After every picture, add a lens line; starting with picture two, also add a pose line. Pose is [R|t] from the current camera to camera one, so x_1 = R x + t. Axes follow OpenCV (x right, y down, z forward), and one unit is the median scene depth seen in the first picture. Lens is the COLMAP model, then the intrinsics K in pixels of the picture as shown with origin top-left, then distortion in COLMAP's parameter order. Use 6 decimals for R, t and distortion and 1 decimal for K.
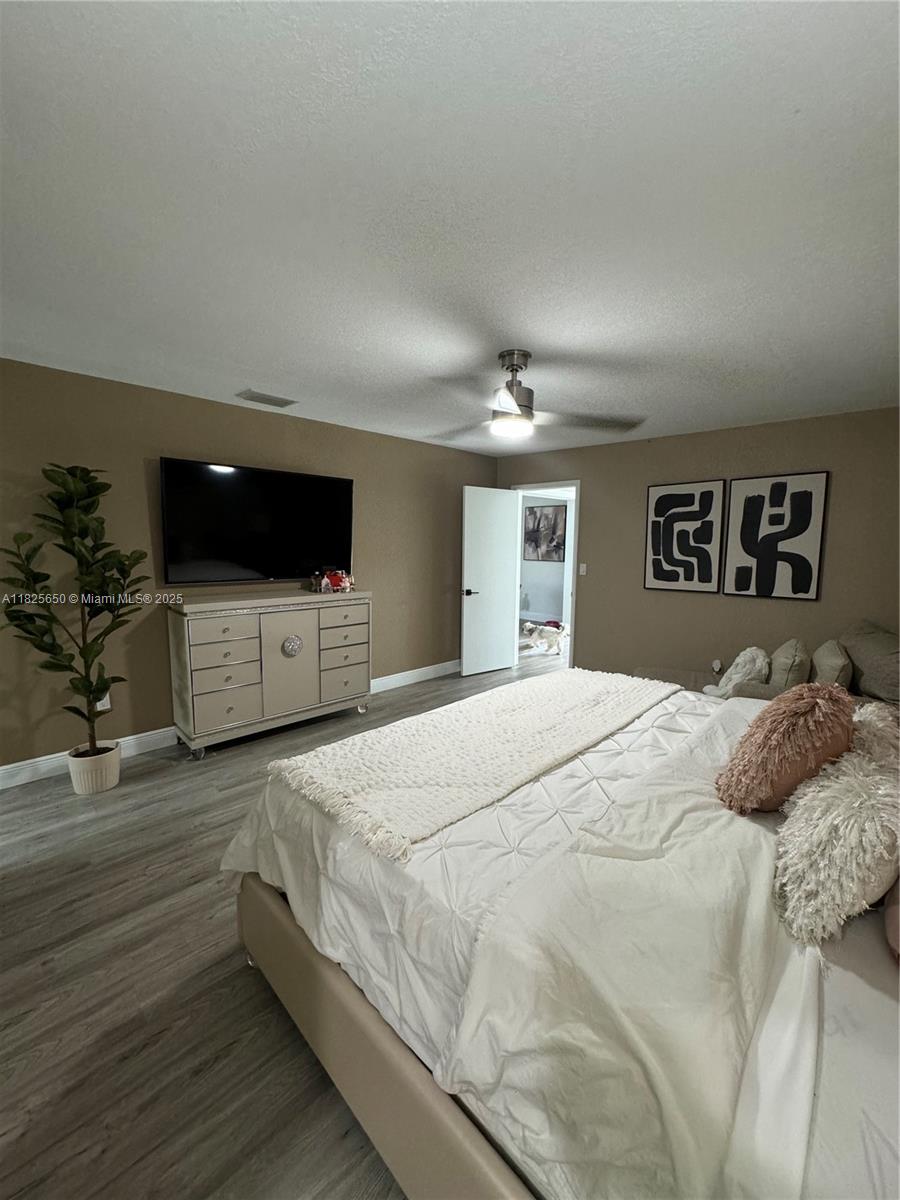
lens RADIAL K [[478.9, 0, 450.1], [0, 478.9, 600.1], [0, 0, 1]] dist [-0.002120, 0.000117]
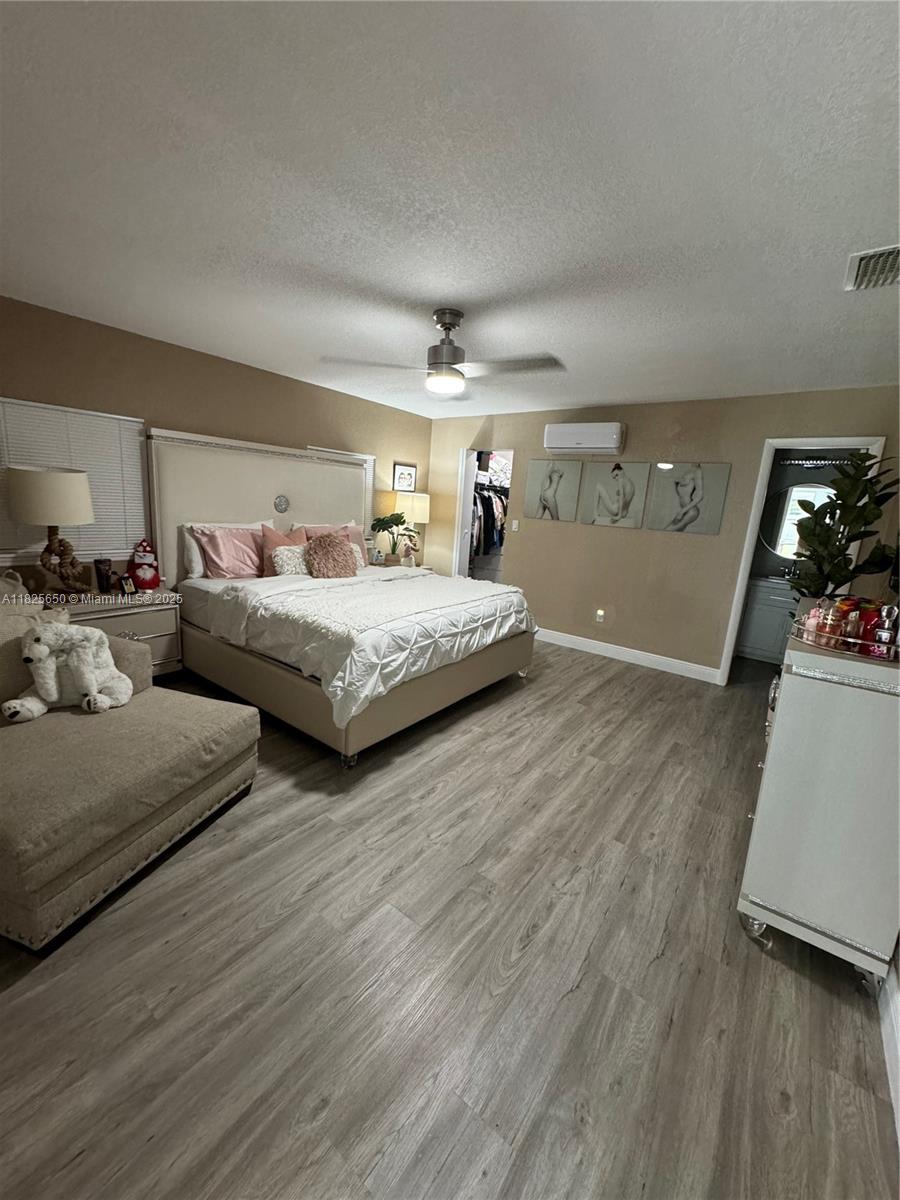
lens RADIAL K [[478.9, 0, 447.2], [0, 478.9, 598.7], [0, 0, 1]] dist [-0.002120, 0.000117]
pose [[-0.984074, -0.046586, -0.171548, 0.183155], [-0.101151, 0.940327, 0.324890, -0.161659], [0.146176, 0.337068, -0.930063, 1.382042]]
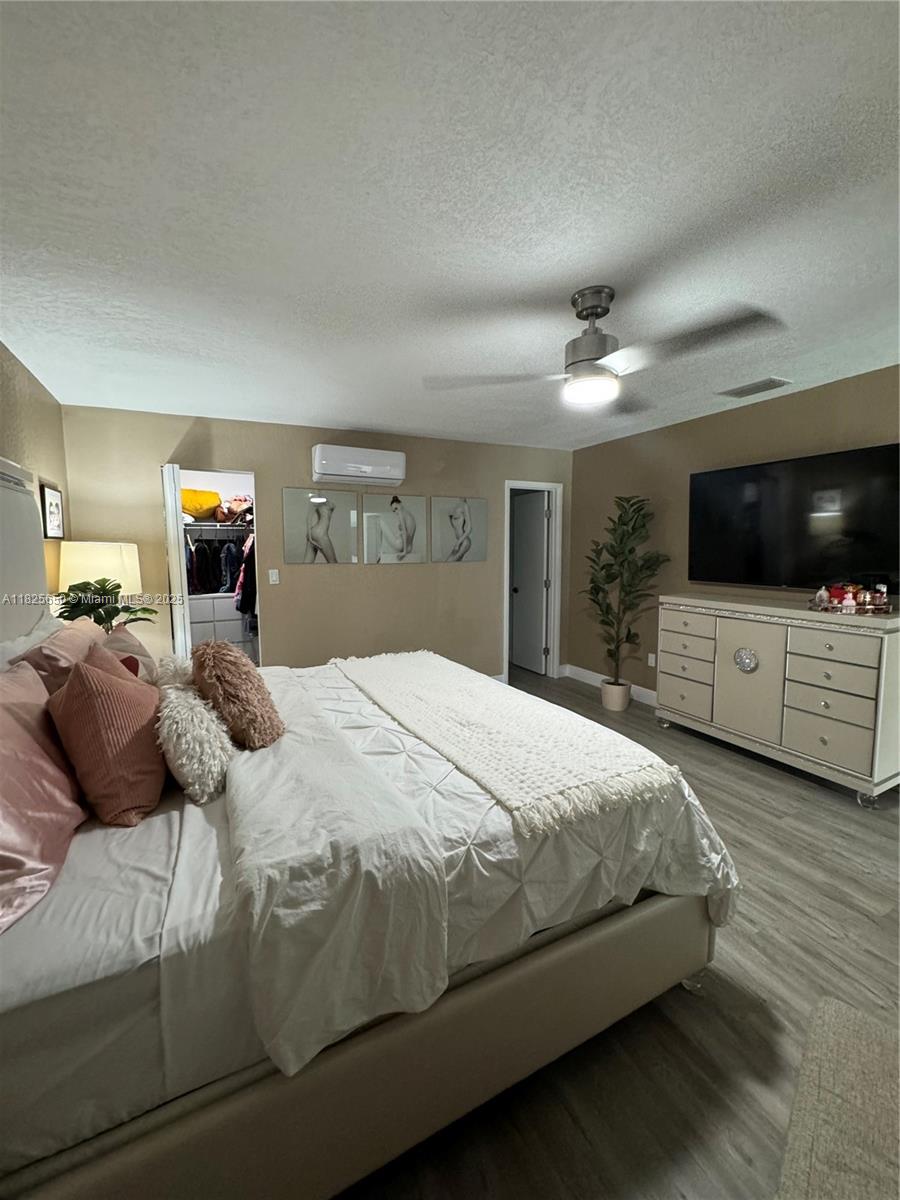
lens RADIAL K [[478.9, 0, 449.2], [0, 478.9, 600.0], [0, 0, 1]] dist [-0.002120, 0.000117]
pose [[-0.287712, 0.093548, -0.953137, 0.623862], [-0.123517, 0.983282, 0.133791, -0.059814], [0.949719, 0.156222, -0.271347, 0.665087]]
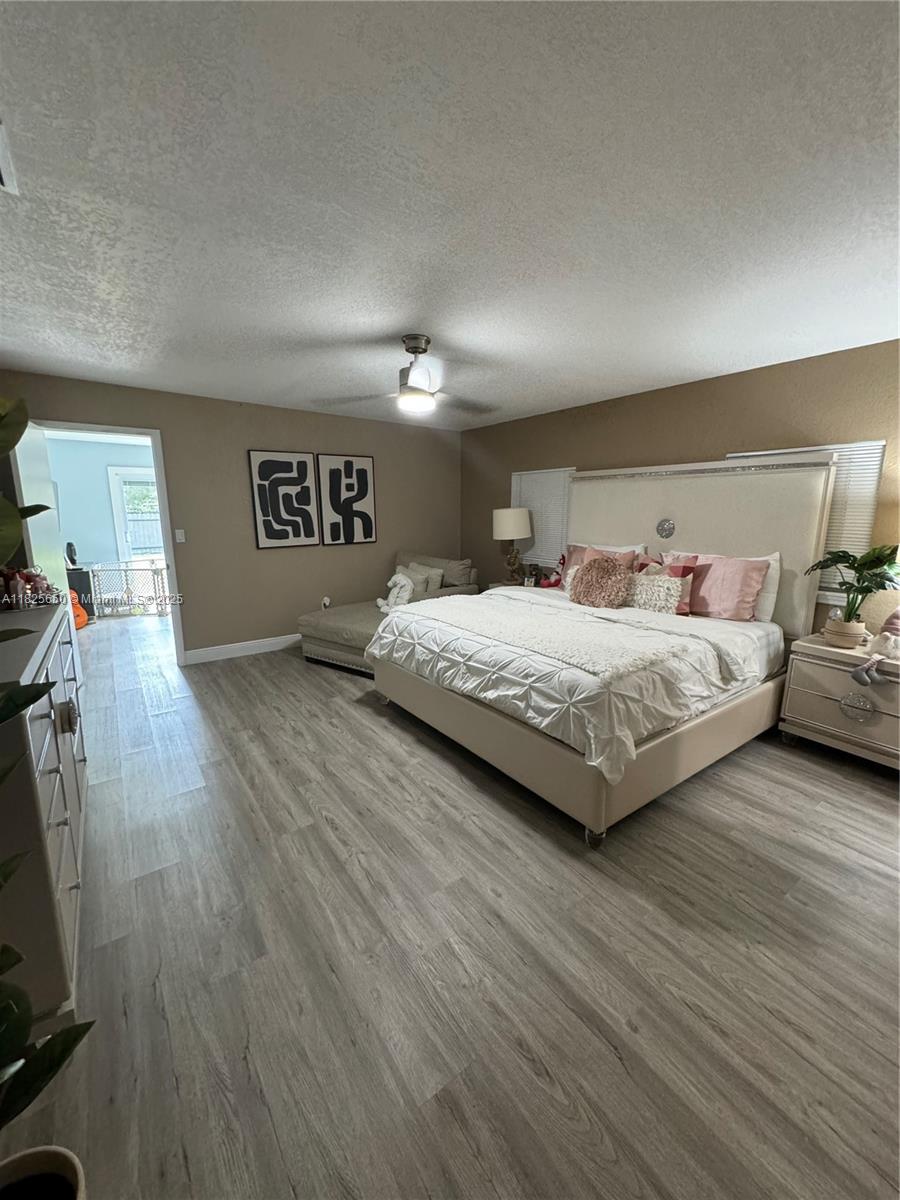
lens RADIAL K [[478.9, 0, 453.8], [0, 478.9, 599.6], [0, 0, 1]] dist [-0.002120, 0.000117]
pose [[0.137516, -0.193441, 0.971427, -0.685211], [0.126346, 0.976158, 0.176498, -0.054426], [-0.982408, 0.098464, 0.158678, 0.493792]]
